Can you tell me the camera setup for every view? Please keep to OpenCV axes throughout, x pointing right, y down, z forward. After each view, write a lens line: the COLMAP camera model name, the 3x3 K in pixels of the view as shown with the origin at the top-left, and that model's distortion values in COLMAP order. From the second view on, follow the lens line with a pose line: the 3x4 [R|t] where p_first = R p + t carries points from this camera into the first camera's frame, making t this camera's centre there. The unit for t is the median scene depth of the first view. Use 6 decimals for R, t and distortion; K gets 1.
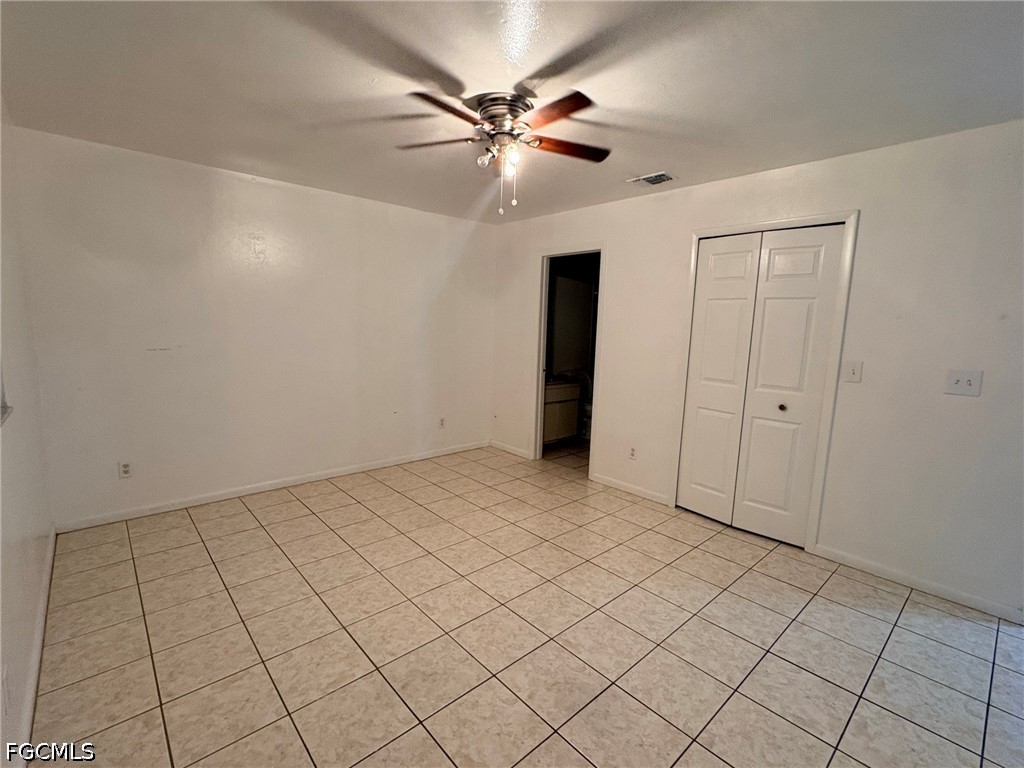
lens RADIAL K [[470.2, 0, 513.4], [0, 470.2, 383.6], [0, 0, 1]] dist [-0.001370, -0.000287]
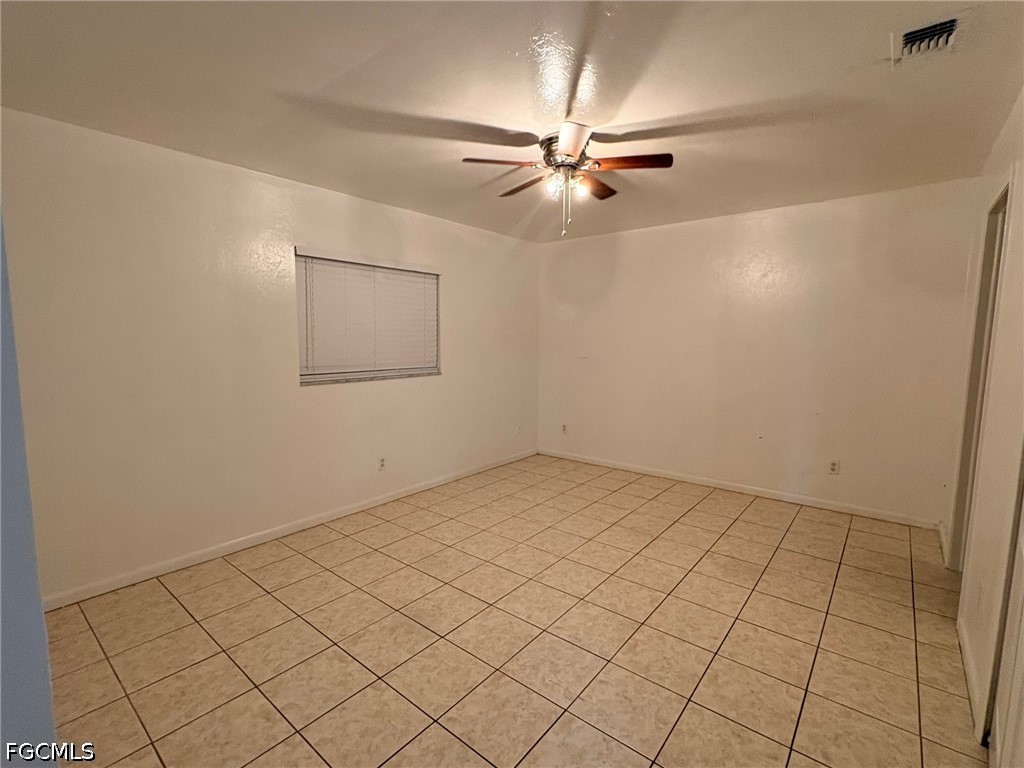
lens RADIAL K [[470.2, 0, 514.7], [0, 470.2, 385.4], [0, 0, 1]] dist [-0.001370, -0.000287]
pose [[0.144688, 0.073121, -0.986772, 0.794739], [-0.126421, 0.990459, 0.054858, -0.039122], [0.981368, 0.116811, 0.152552, 0.548955]]
